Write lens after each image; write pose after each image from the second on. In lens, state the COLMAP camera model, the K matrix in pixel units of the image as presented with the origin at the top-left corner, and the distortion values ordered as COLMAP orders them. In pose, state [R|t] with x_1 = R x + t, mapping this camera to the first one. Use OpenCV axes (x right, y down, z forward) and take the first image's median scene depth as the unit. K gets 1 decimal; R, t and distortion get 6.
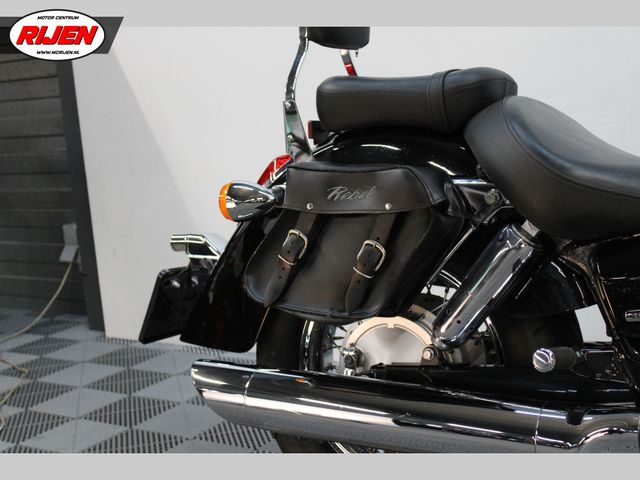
lens RADIAL K [[993.6, 0, 320.0], [0, 993.6, 240.0], [0, 0, 1]] dist [0.017620, 0.014171]
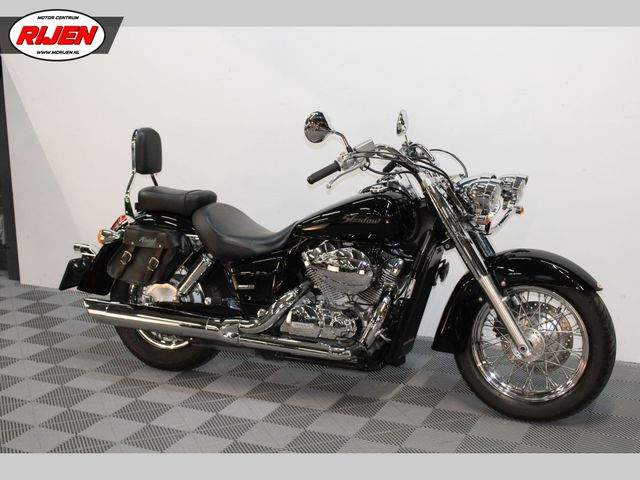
lens RADIAL K [[988.9, 0, 320.0], [0, 988.9, 240.0], [0, 0, 1]] dist [0.007522, -0.021200]
pose [[0.987631, 0.035829, 0.152645, 0.076863], [-0.044185, 0.997685, 0.051700, -0.191199], [-0.150439, -0.057805, 0.986928, -1.635500]]
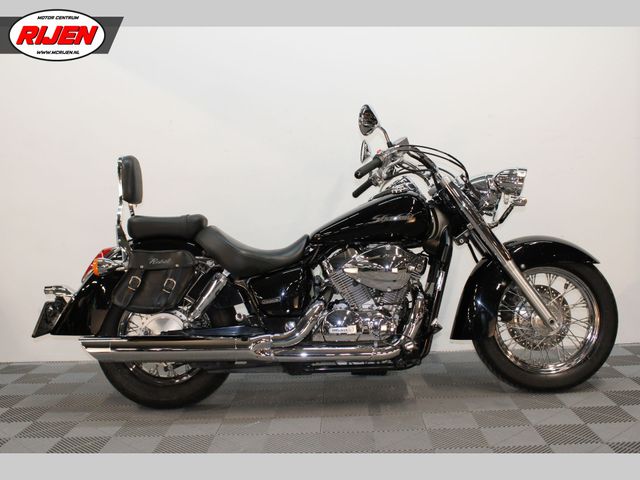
lens RADIAL K [[696.9, 0, 320.0], [0, 696.9, 240.0], [0, 0, 1]] dist [0.003030, 0.001170]
pose [[0.843291, 0.015700, 0.537228, -0.536248], [0.053506, 0.992155, -0.112983, 0.114158], [-0.534787, 0.124023, 0.835835, -0.674378]]
